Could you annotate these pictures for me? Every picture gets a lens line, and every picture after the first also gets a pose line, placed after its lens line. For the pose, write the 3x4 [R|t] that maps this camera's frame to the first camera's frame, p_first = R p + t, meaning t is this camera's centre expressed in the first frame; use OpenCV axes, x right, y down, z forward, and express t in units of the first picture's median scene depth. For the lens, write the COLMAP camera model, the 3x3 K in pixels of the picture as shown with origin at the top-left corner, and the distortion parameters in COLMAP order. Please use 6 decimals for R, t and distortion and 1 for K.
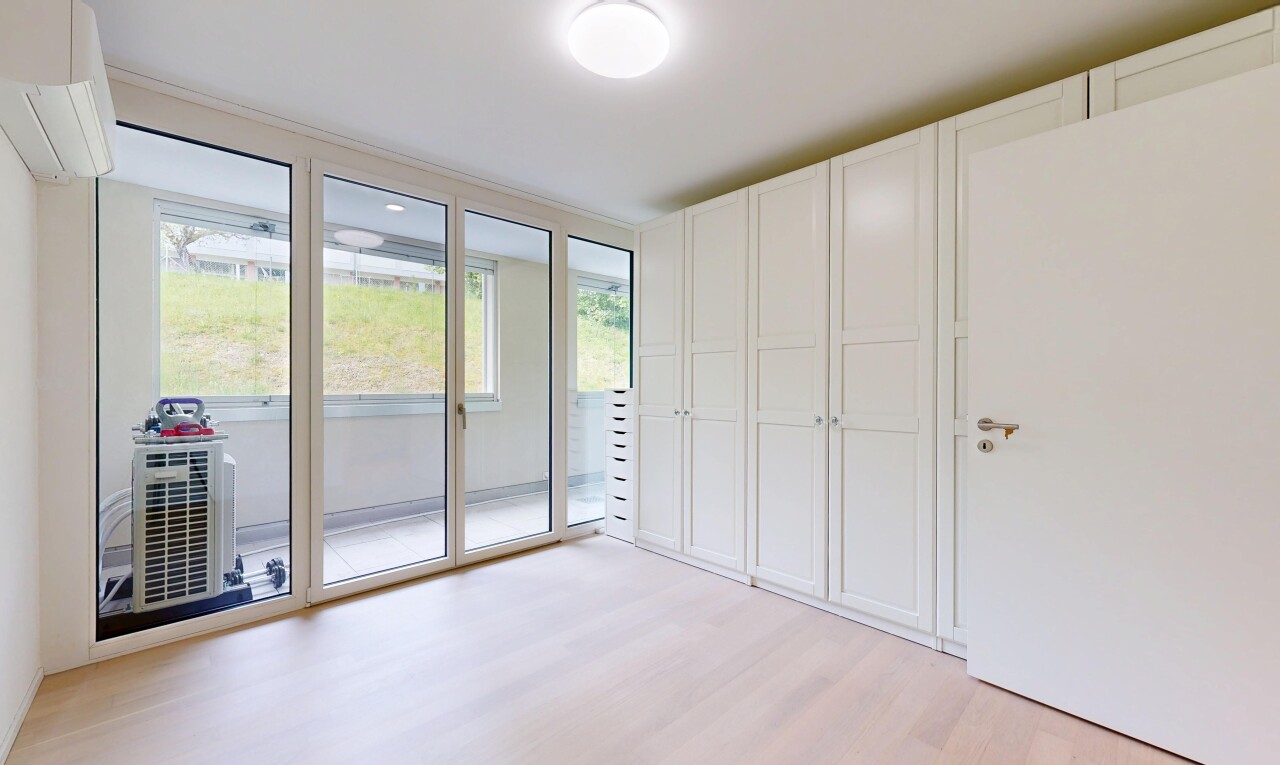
lens RADIAL K [[499.5, 0, 642.3], [0, 499.5, 385.8], [0, 0, 1]] dist [-0.002514, -0.000253]
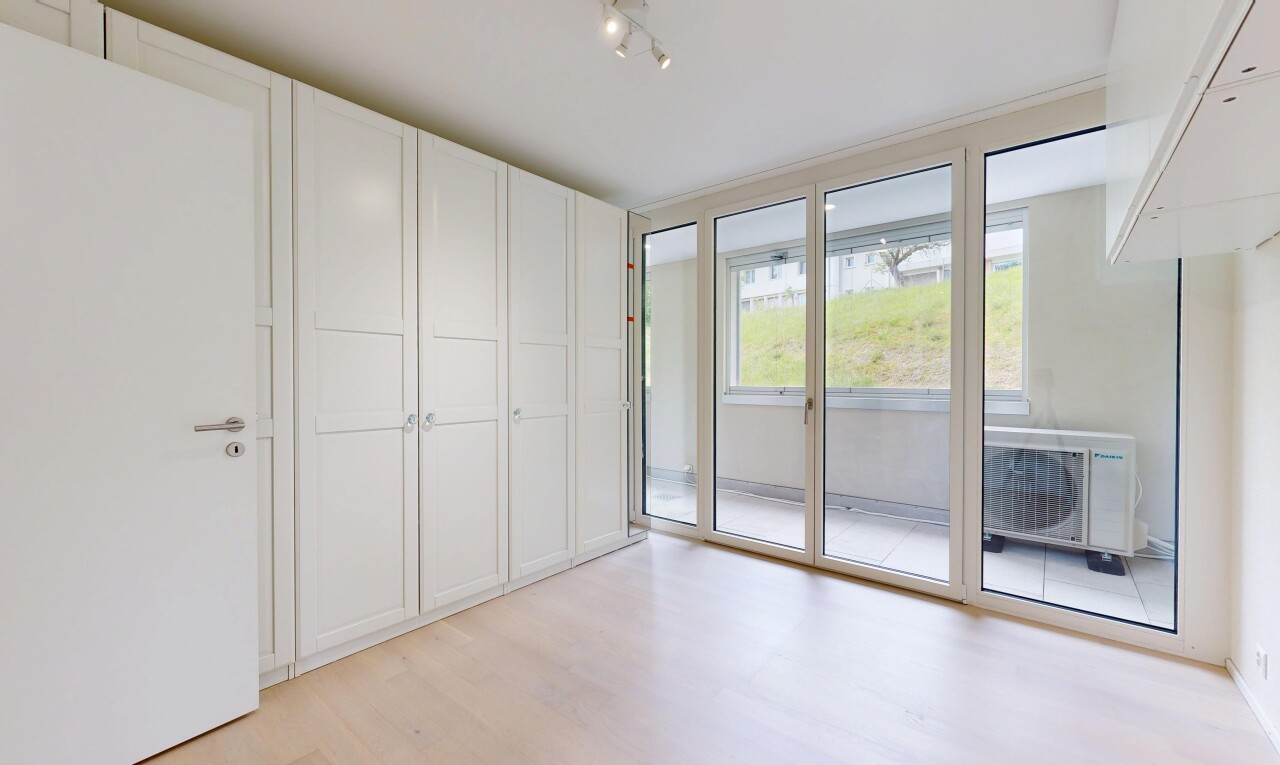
lens RADIAL K [[499.5, 0, 643.3], [0, 499.5, 380.2], [0, 0, 1]] dist [-0.002514, -0.000253]
pose [[0.122522, 0.001321, -0.992465, 0.484184], [-0.003247, 0.999994, 0.000930, 0.002215], [0.992460, 0.003109, 0.122526, 0.488642]]
